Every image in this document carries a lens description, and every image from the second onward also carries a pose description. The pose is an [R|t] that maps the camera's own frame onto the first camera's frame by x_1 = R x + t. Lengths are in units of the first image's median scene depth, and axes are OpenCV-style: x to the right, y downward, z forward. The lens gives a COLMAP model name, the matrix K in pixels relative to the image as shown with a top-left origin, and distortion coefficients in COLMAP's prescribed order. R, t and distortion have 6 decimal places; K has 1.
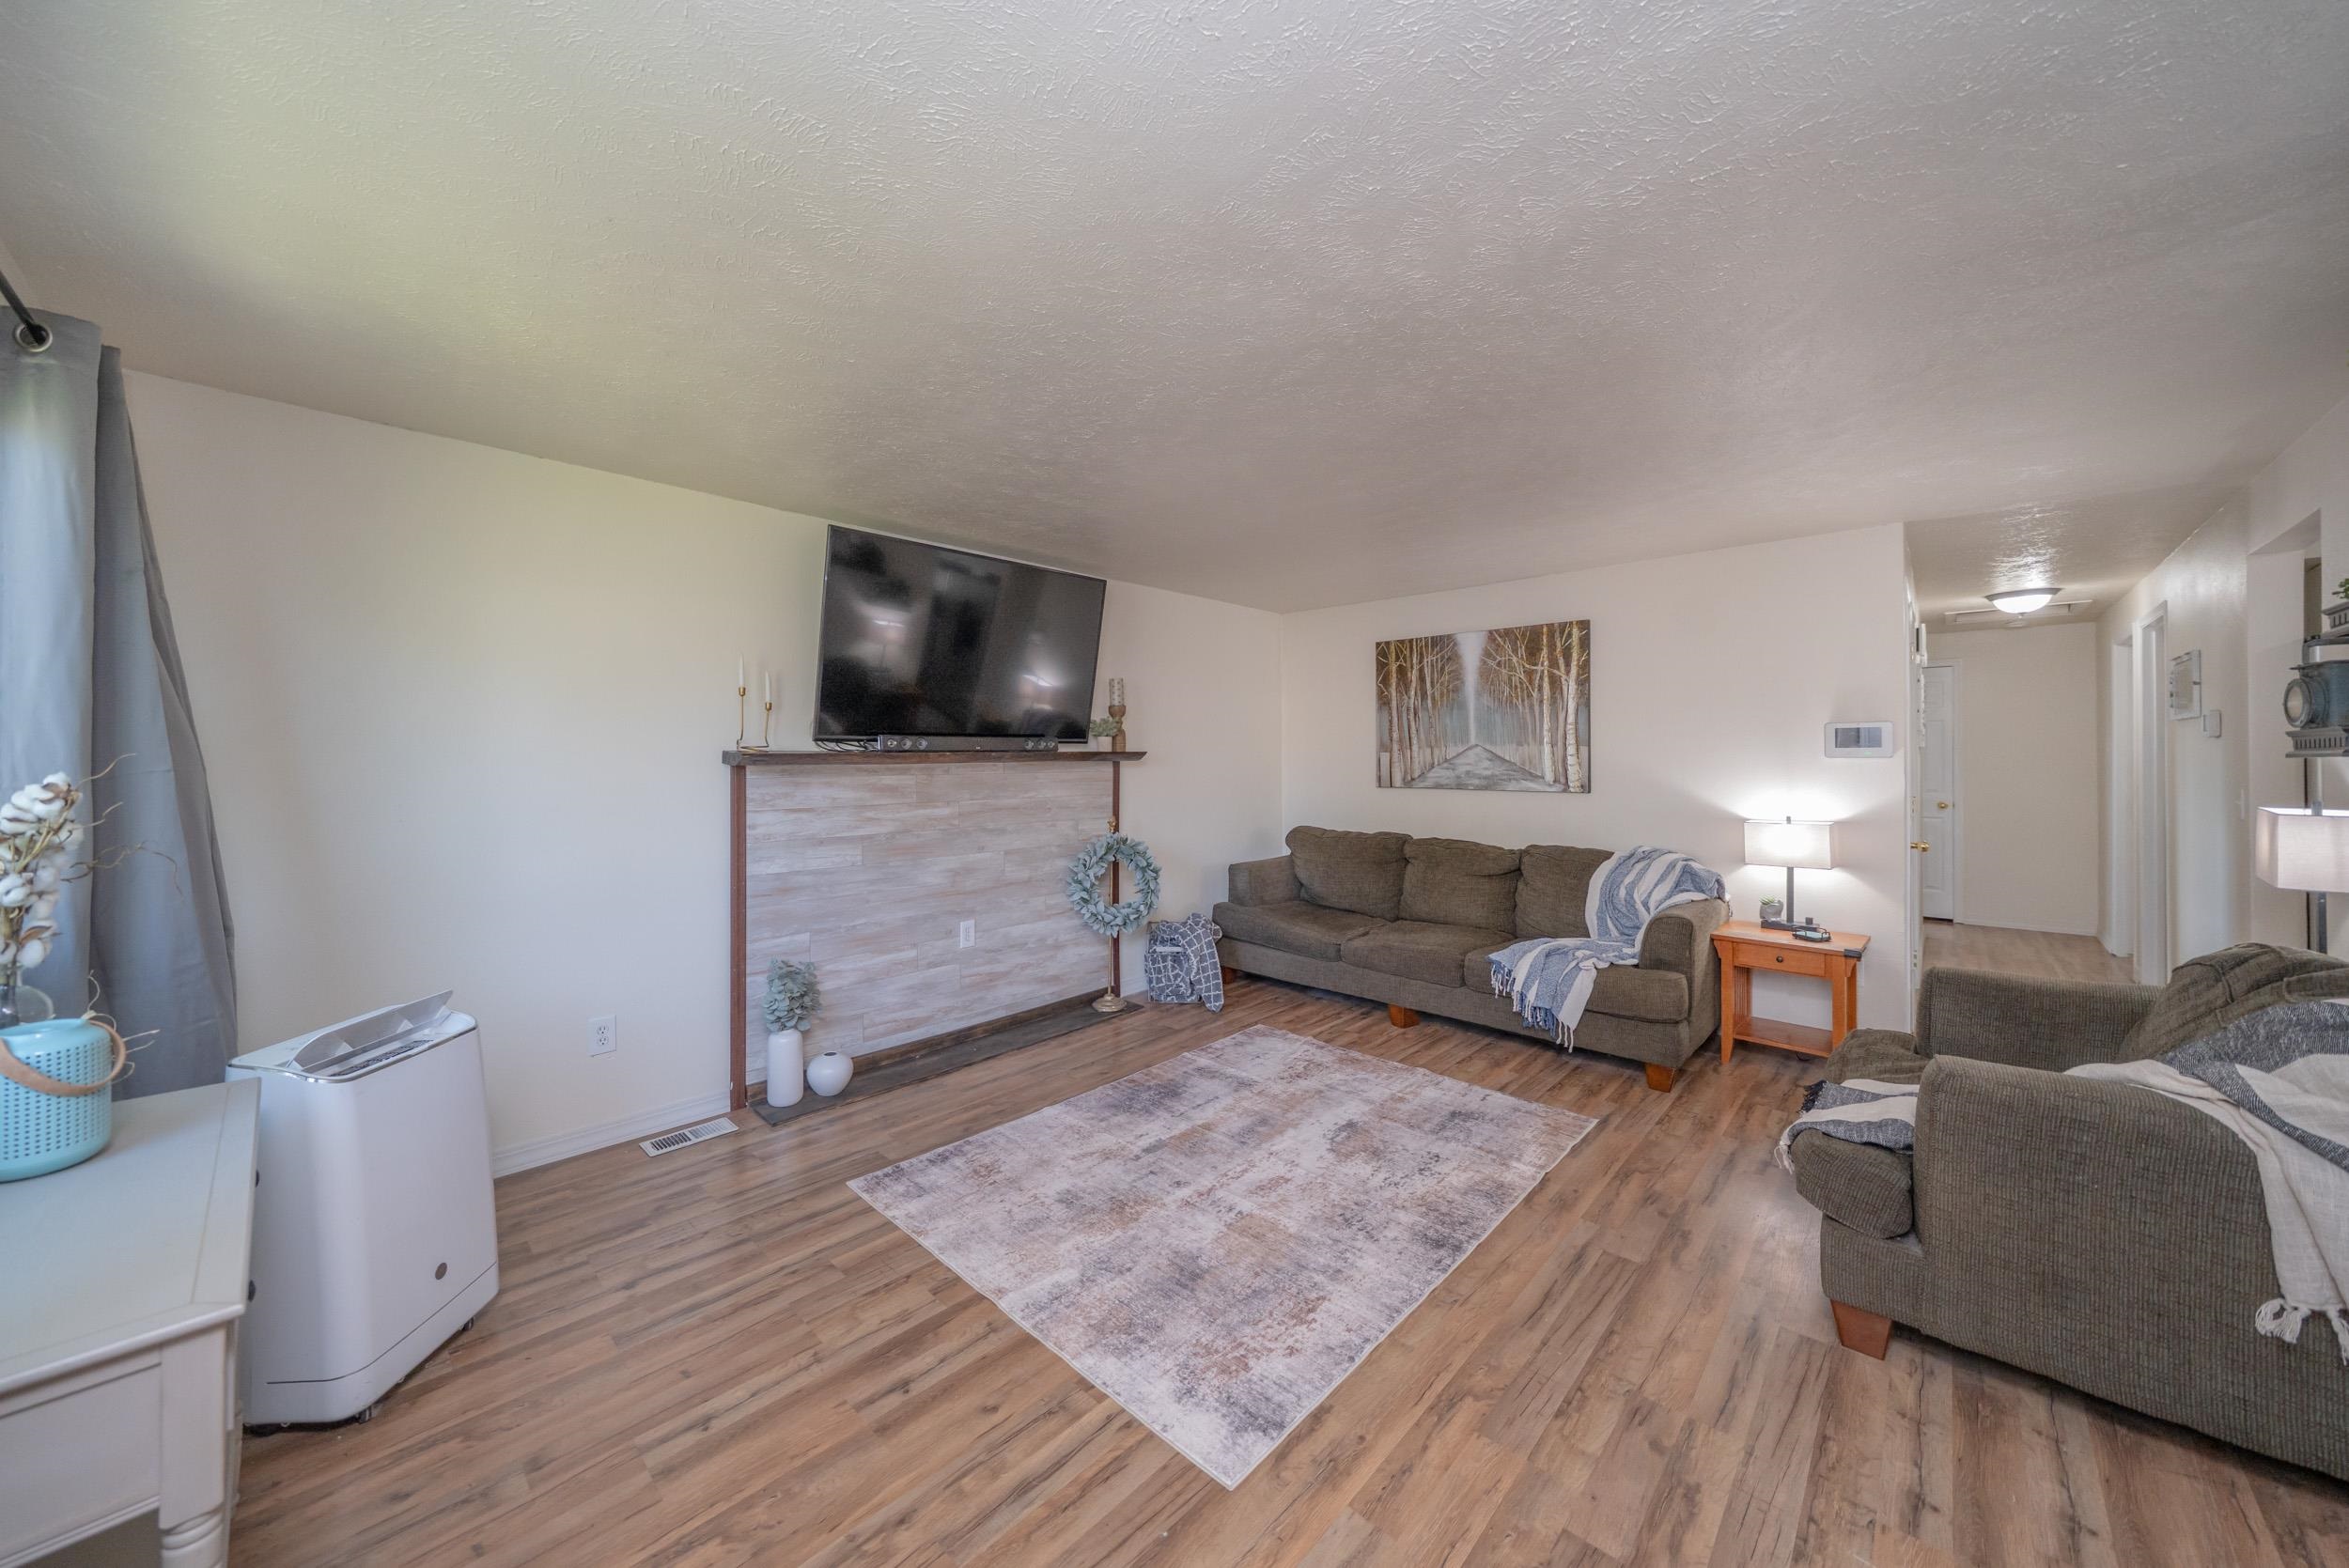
lens RADIAL K [[806.3, 0, 1151.0], [0, 806.3, 755.1], [0, 0, 1]] dist [-0.010215, 0.000820]
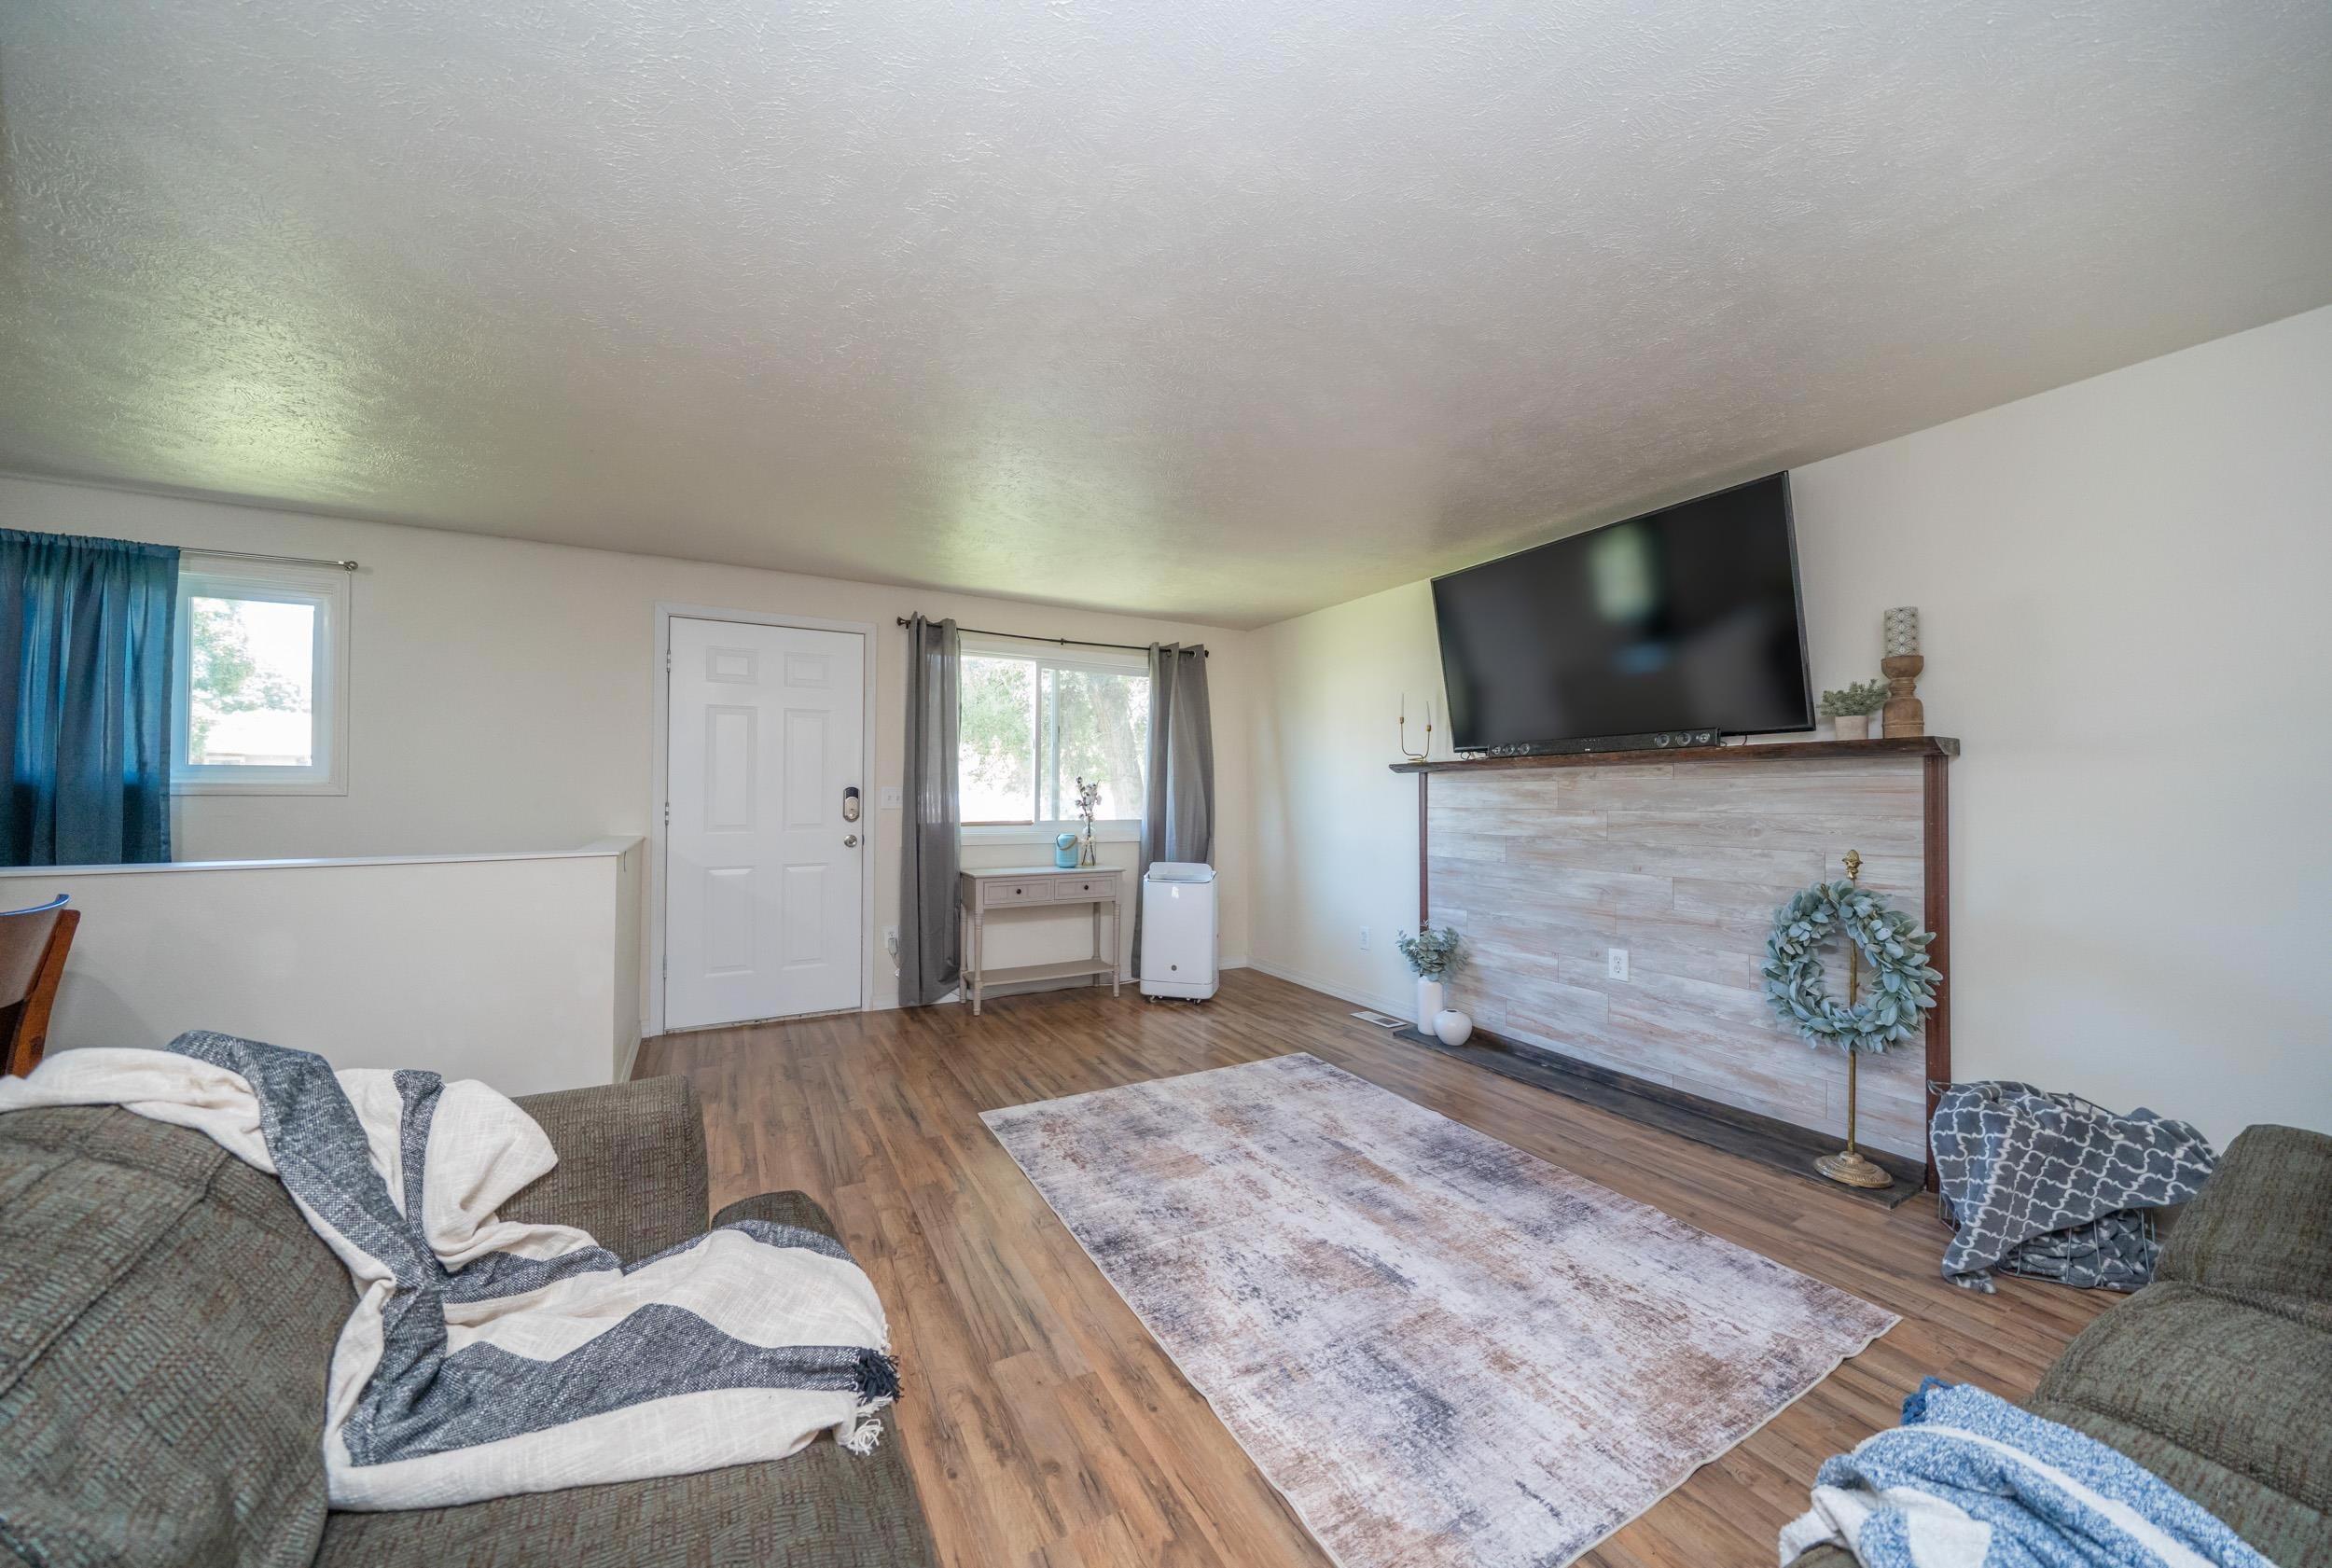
lens RADIAL K [[800.5, 0, 1145.4], [0, 800.5, 782.9], [0, 0, 1]] dist [-0.010215, 0.000820]
pose [[-0.288216, -0.006805, -0.957541, 0.883167], [0.002478, 0.999966, -0.007853, 0.038838], [0.957562, -0.004636, -0.288189, 0.910385]]
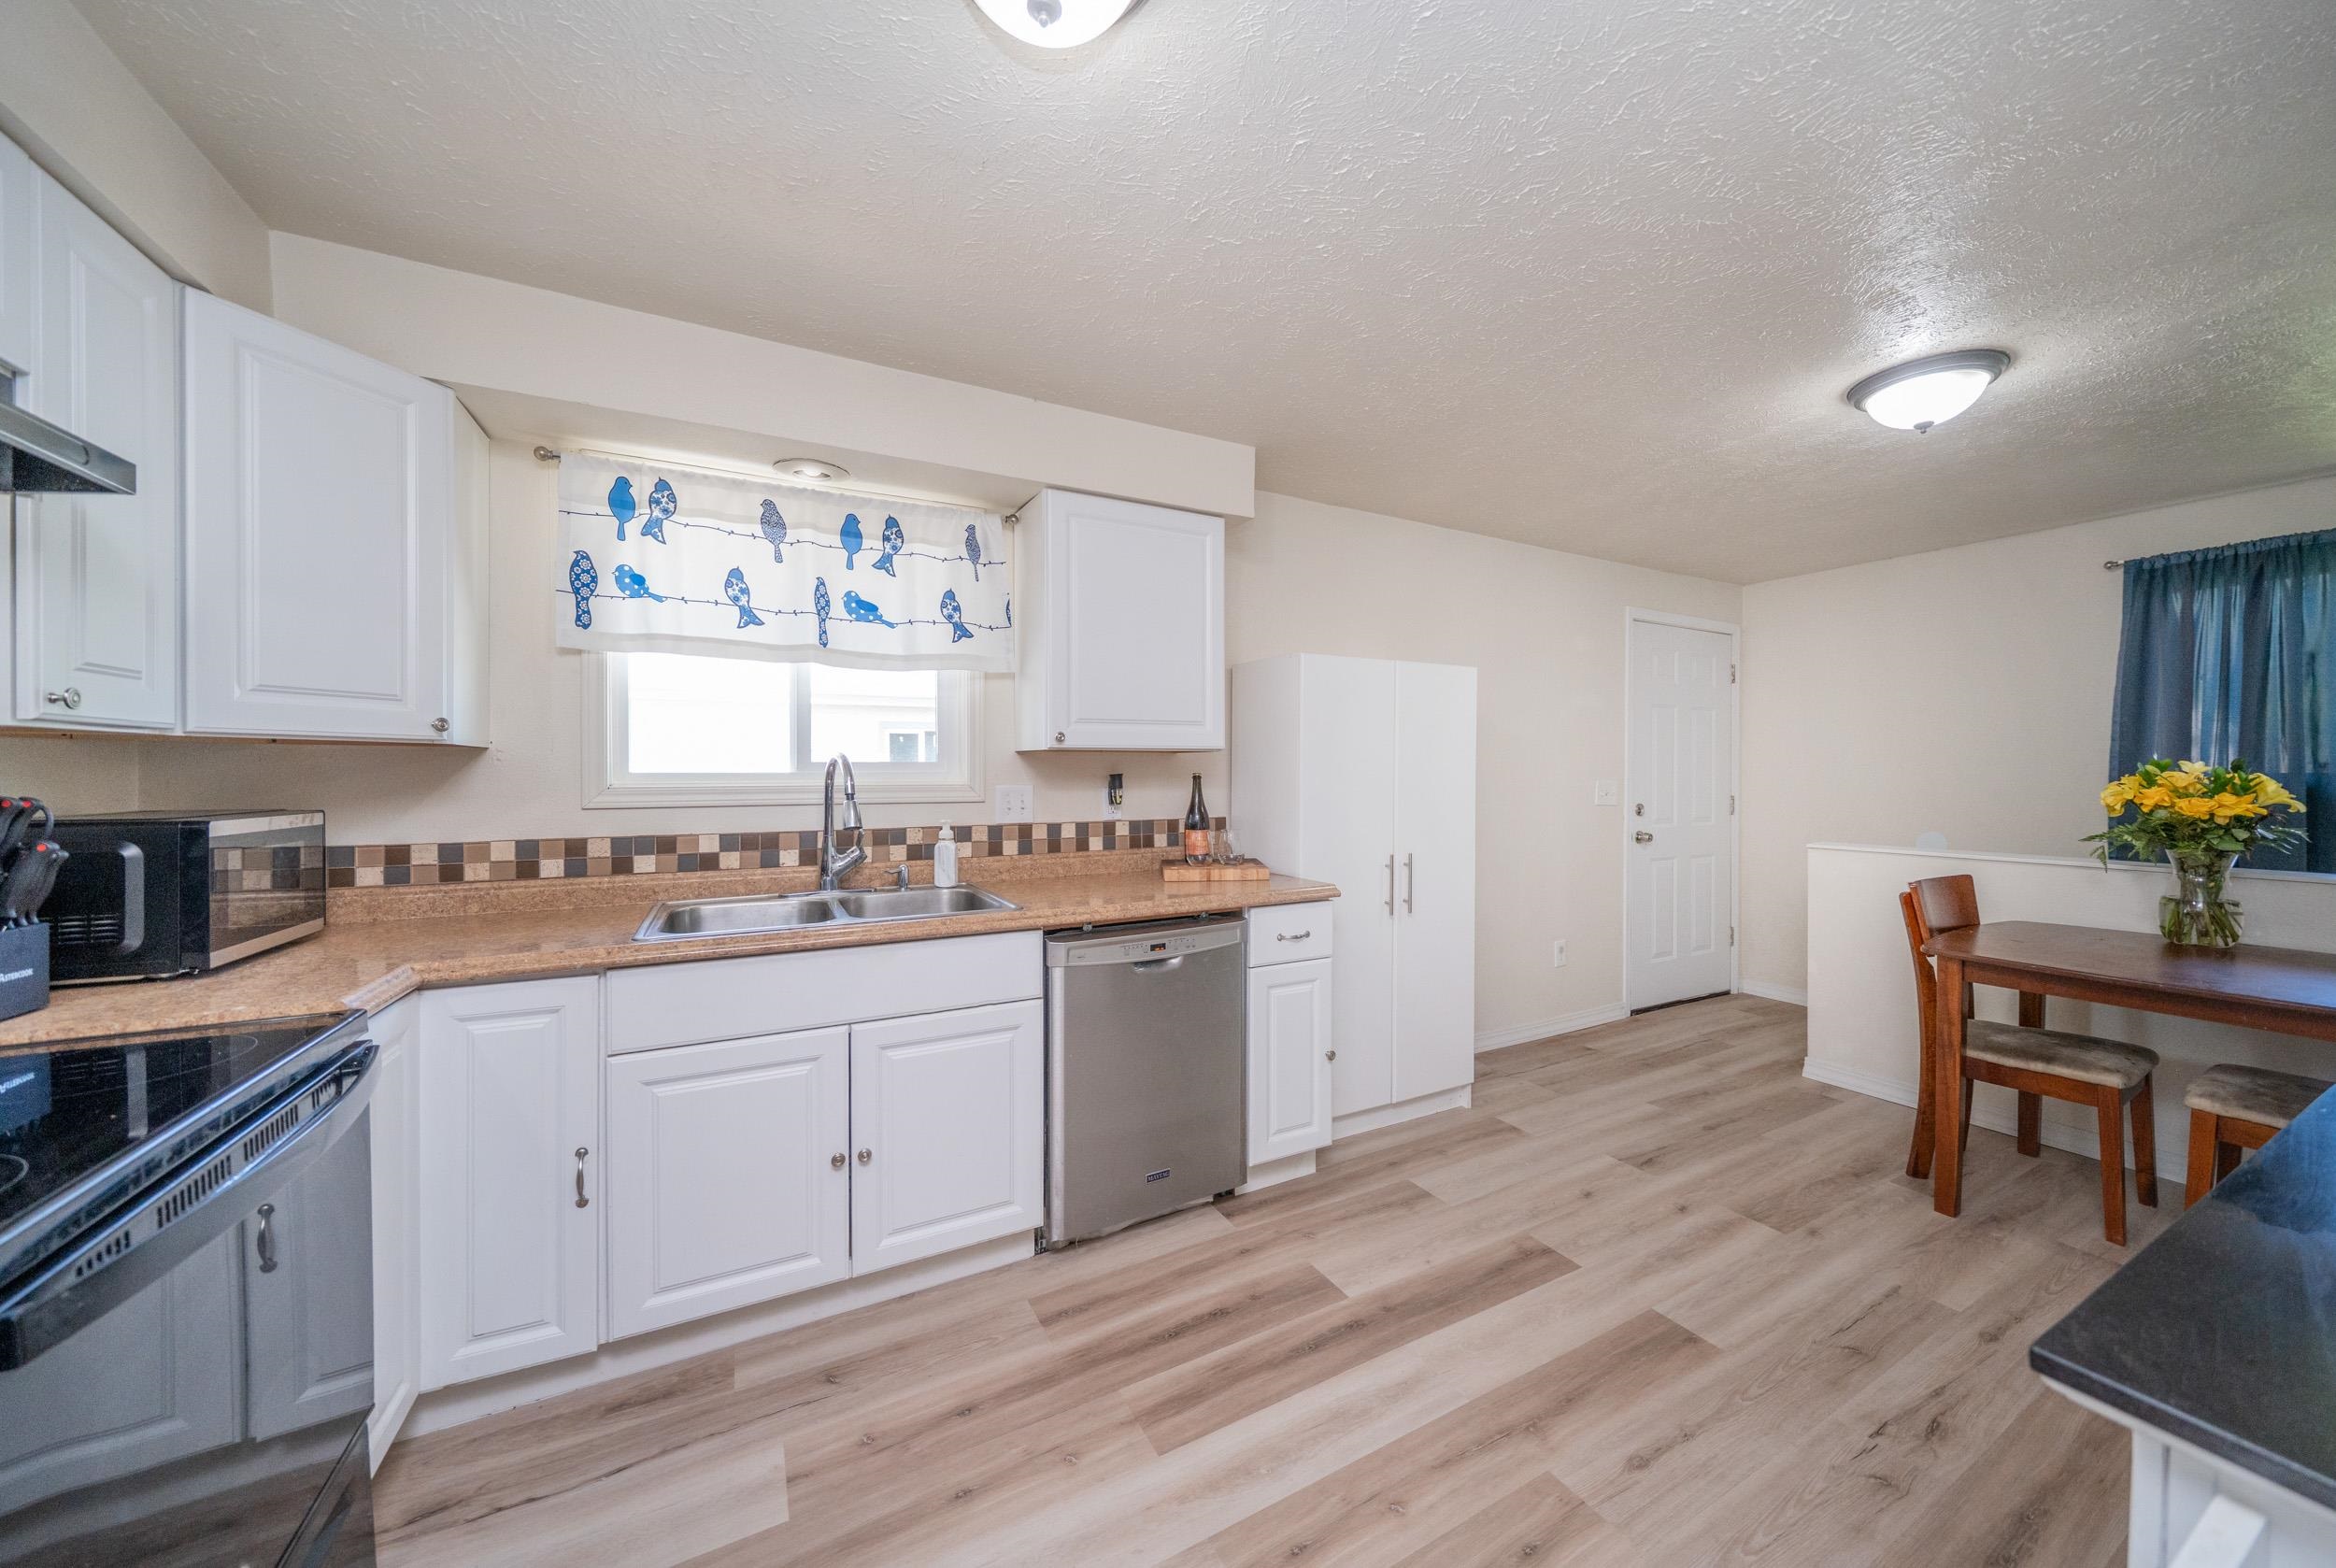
lens RADIAL K [[801.9, 0, 1198.3], [0, 801.9, 778.9], [0, 0, 1]] dist [-0.010215, 0.000820]
pose [[-0.957981, 0.004639, 0.286794, 1.295340], [0.006154, 0.999971, 0.004383, 0.012178], [-0.286765, 0.005963, -0.957982, 0.721191]]
